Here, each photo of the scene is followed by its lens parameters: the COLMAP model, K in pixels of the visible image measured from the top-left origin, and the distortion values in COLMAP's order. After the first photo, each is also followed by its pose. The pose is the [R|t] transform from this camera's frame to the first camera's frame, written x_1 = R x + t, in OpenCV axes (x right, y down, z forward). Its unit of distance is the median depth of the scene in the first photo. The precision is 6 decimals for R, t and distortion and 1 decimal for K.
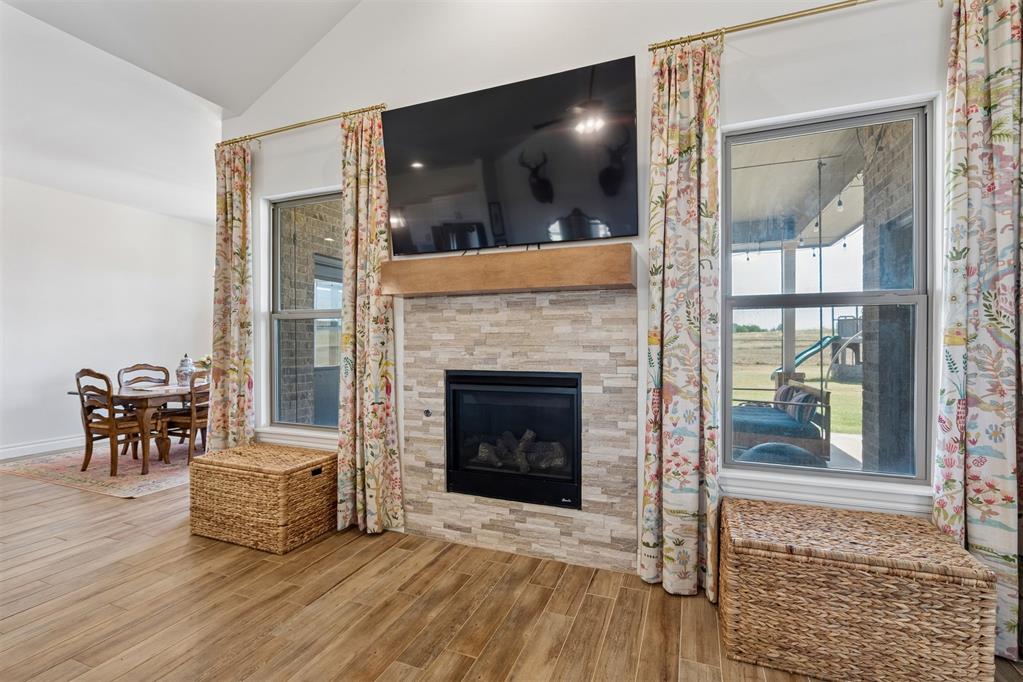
lens RADIAL K [[457.4, 0, 510.3], [0, 457.4, 344.1], [0, 0, 1]] dist [-0.000058, 0.001461]
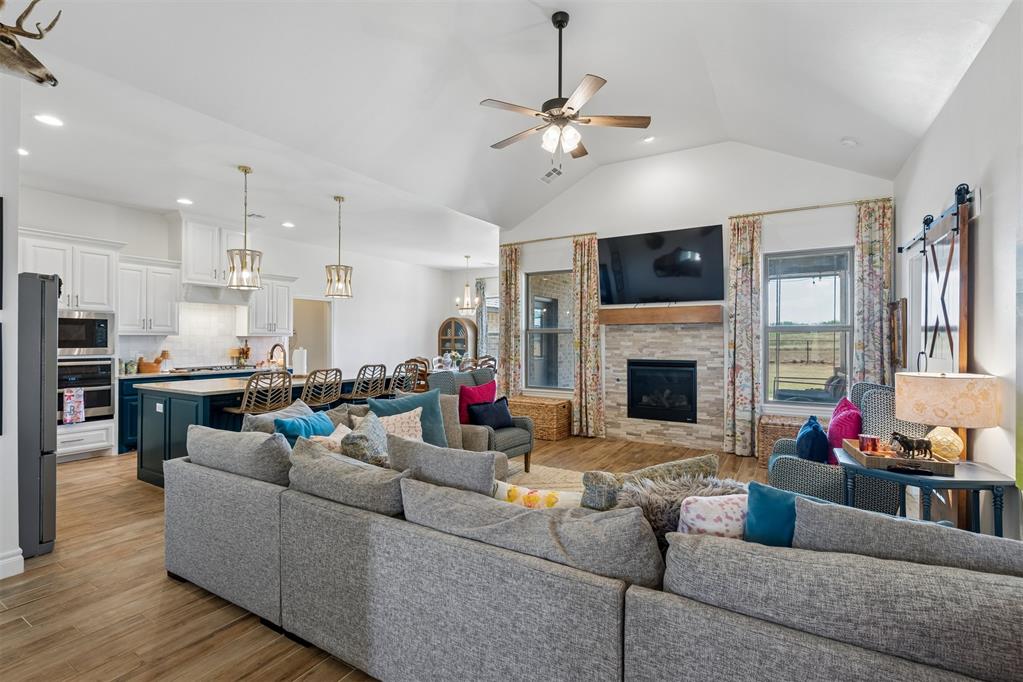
lens RADIAL K [[457.4, 0, 516.5], [0, 457.4, 336.9], [0, 0, 1]] dist [-0.000058, 0.001461]
pose [[0.986467, 0.001663, -0.163950, -0.338031], [-0.003934, 0.999901, -0.013534, -0.018172], [0.163911, 0.013996, 0.986376, -1.309290]]
